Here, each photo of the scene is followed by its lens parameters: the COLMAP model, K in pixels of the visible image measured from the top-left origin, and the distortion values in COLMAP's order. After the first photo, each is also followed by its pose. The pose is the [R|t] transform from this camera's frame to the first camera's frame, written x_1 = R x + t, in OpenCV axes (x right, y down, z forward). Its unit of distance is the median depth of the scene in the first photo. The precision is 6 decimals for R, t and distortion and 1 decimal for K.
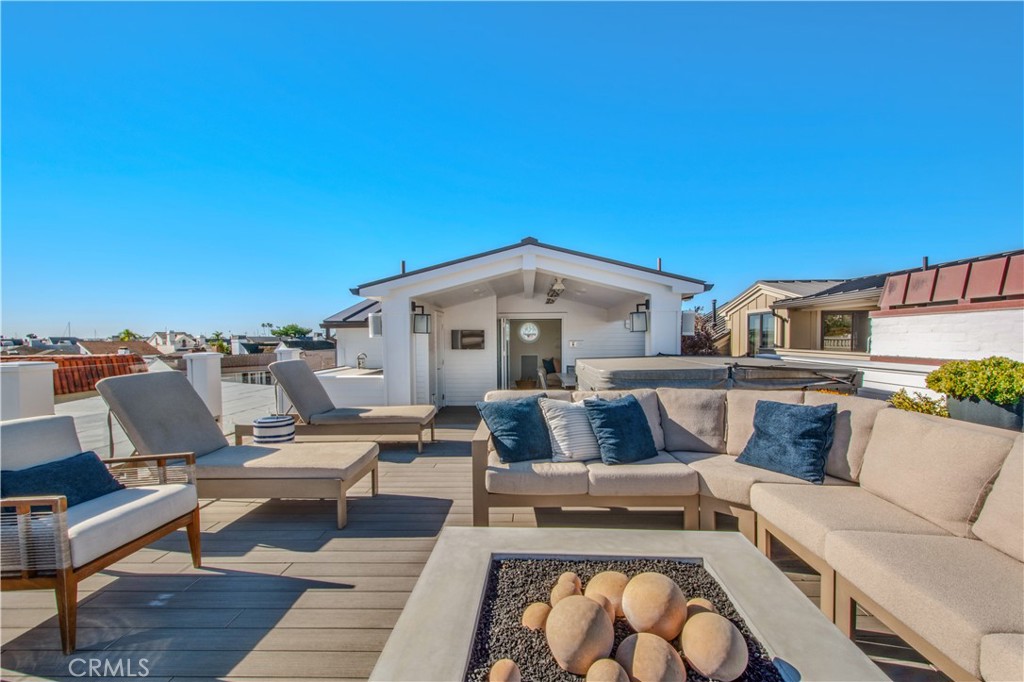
lens RADIAL K [[467.5, 0, 512.0], [0, 467.5, 341.0], [0, 0, 1]] dist [0.009992, -0.000945]
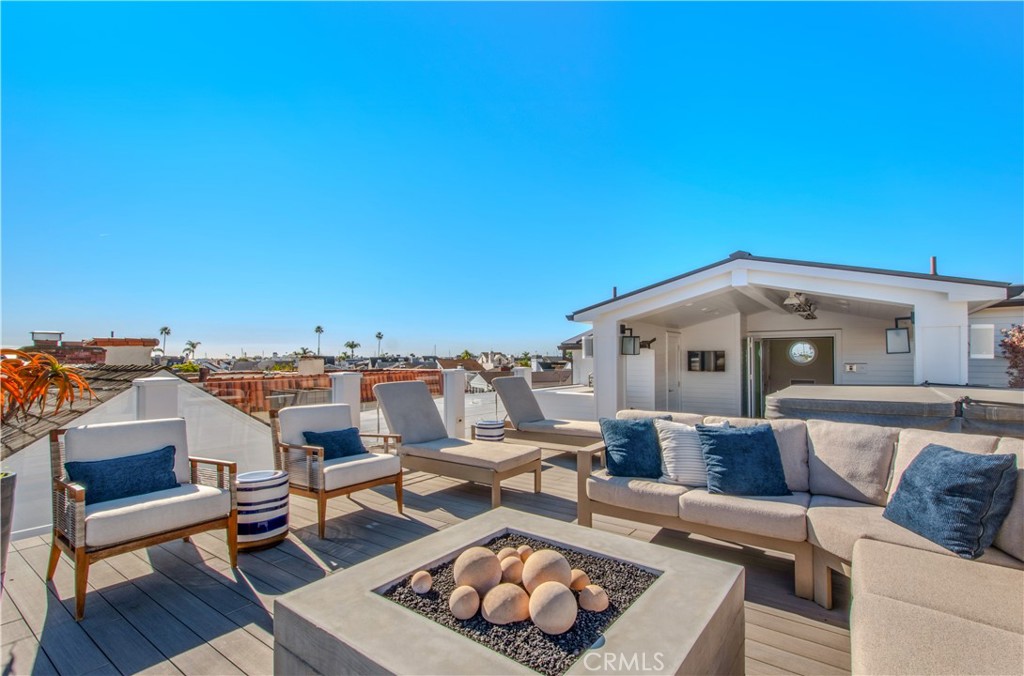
lens RADIAL K [[479.3, 0, 512.0], [0, 479.3, 338.0], [0, 0, 1]] dist [0.002205, 0.000257]
pose [[0.822635, -0.017134, -0.568311, 0.379154], [-0.010324, 0.998931, -0.045061, -0.005211], [0.568476, 0.042936, 0.821579, -0.052030]]
